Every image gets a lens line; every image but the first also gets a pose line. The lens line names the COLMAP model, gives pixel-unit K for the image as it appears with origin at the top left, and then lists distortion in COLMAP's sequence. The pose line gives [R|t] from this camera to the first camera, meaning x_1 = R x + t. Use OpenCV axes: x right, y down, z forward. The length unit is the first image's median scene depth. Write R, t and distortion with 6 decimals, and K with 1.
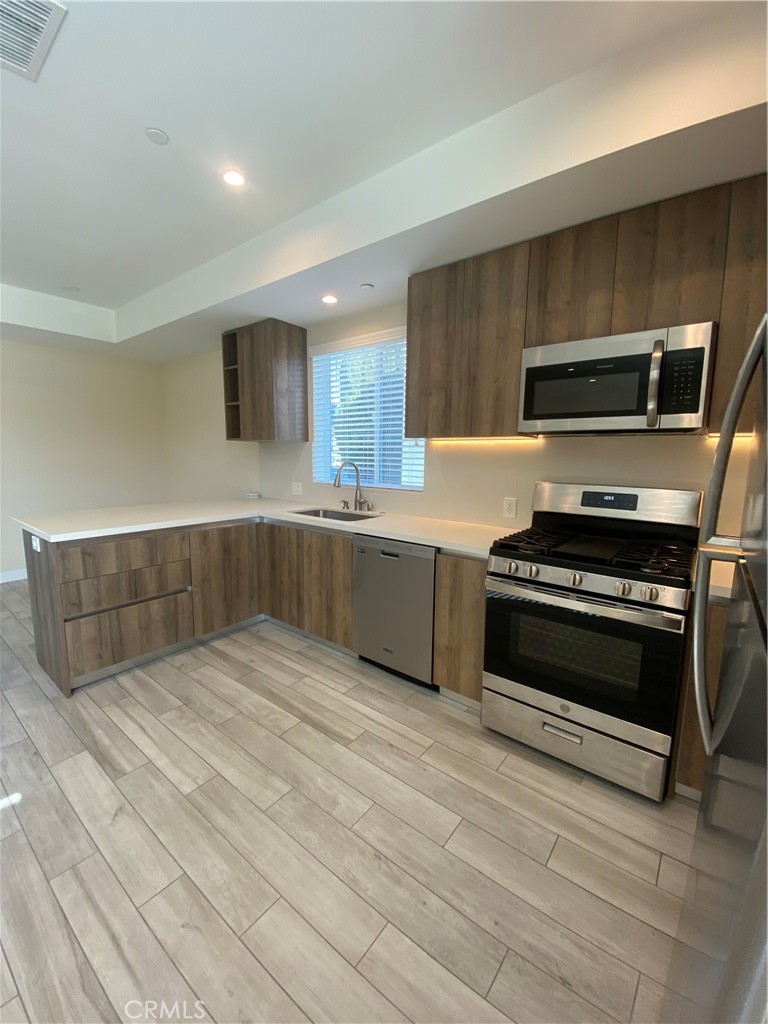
lens RADIAL K [[415.7, 0, 386.3], [0, 415.7, 508.6], [0, 0, 1]] dist [0.043133, -0.028216]
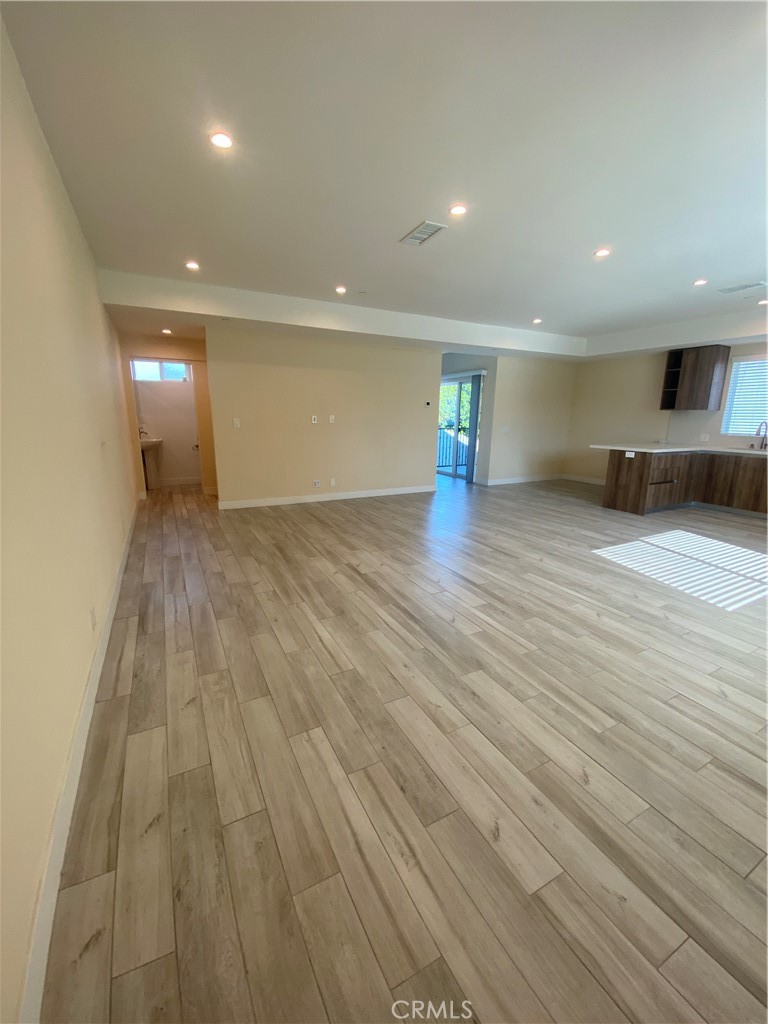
lens RADIAL K [[412.3, 0, 379.1], [0, 412.3, 512.9], [0, 0, 1]] dist [0.020045, -0.033593]
pose [[0.912972, 0.090081, -0.397954, -0.908229], [-0.052677, 0.993185, 0.103968, 0.191688], [0.404608, -0.073957, 0.911495, -1.419054]]
